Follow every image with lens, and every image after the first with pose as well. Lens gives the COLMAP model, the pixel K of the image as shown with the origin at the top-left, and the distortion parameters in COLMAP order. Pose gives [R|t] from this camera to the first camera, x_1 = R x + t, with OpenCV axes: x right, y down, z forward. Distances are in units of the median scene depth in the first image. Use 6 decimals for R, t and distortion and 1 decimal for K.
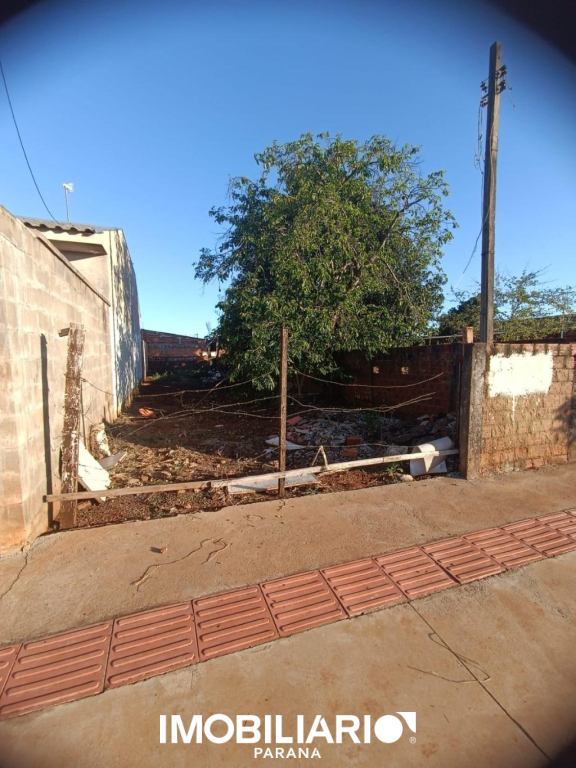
lens RADIAL K [[352.8, 0, 295.2], [0, 352.8, 381.6], [0, 0, 1]] dist [-0.004658, 0.007794]
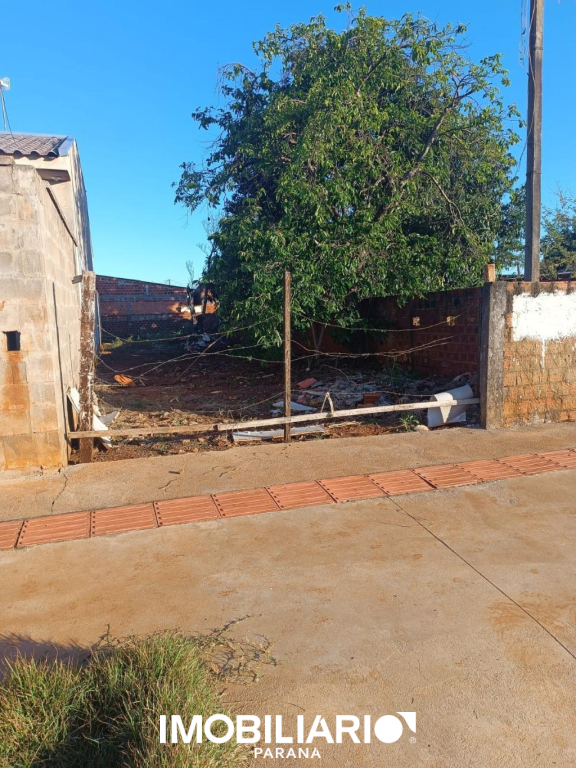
lens RADIAL K [[549.3, 0, 303.7], [0, 549.3, 381.0], [0, 0, 1]] dist [0.049179, -0.063332]
pose [[0.999277, -0.015739, -0.034598, 0.045179], [0.017565, 0.998433, 0.053141, 0.051776], [0.033707, -0.053711, 0.997987, -0.382409]]
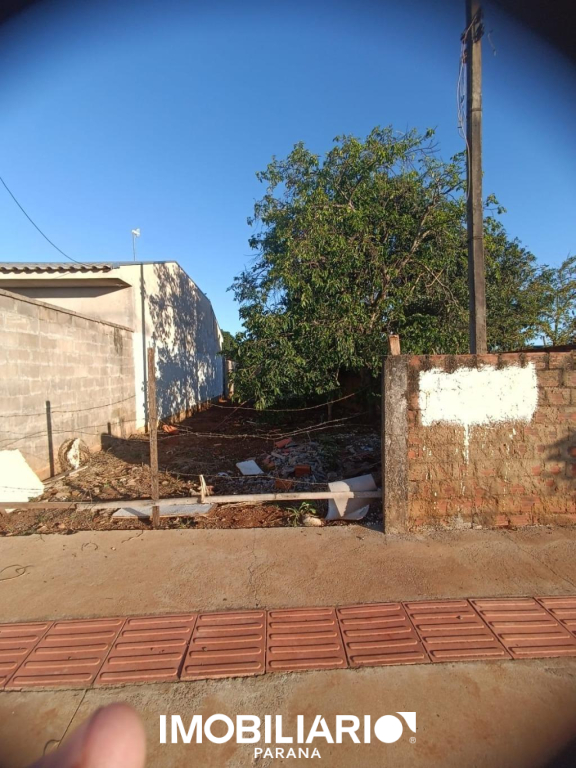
lens RADIAL K [[352.8, 0, 288.2], [0, 352.8, 382.8], [0, 0, 1]] dist [-0.004658, 0.007794]
pose [[0.949203, -0.007940, -0.314563, 0.430703], [-0.005812, 0.999069, -0.042755, -0.011729], [0.314610, 0.042412, 0.948273, 0.154334]]
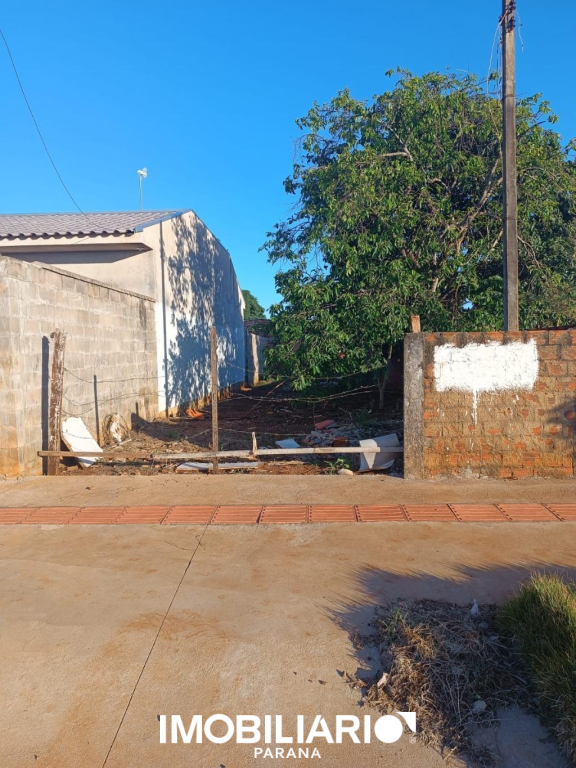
lens RADIAL K [[549.3, 0, 295.6], [0, 549.3, 380.1], [0, 0, 1]] dist [0.049179, -0.063332]
pose [[0.923051, 0.005859, -0.384634, 0.635505], [-0.014638, 0.999695, -0.019899, 0.040201], [0.384400, 0.023998, 0.922855, -0.383161]]
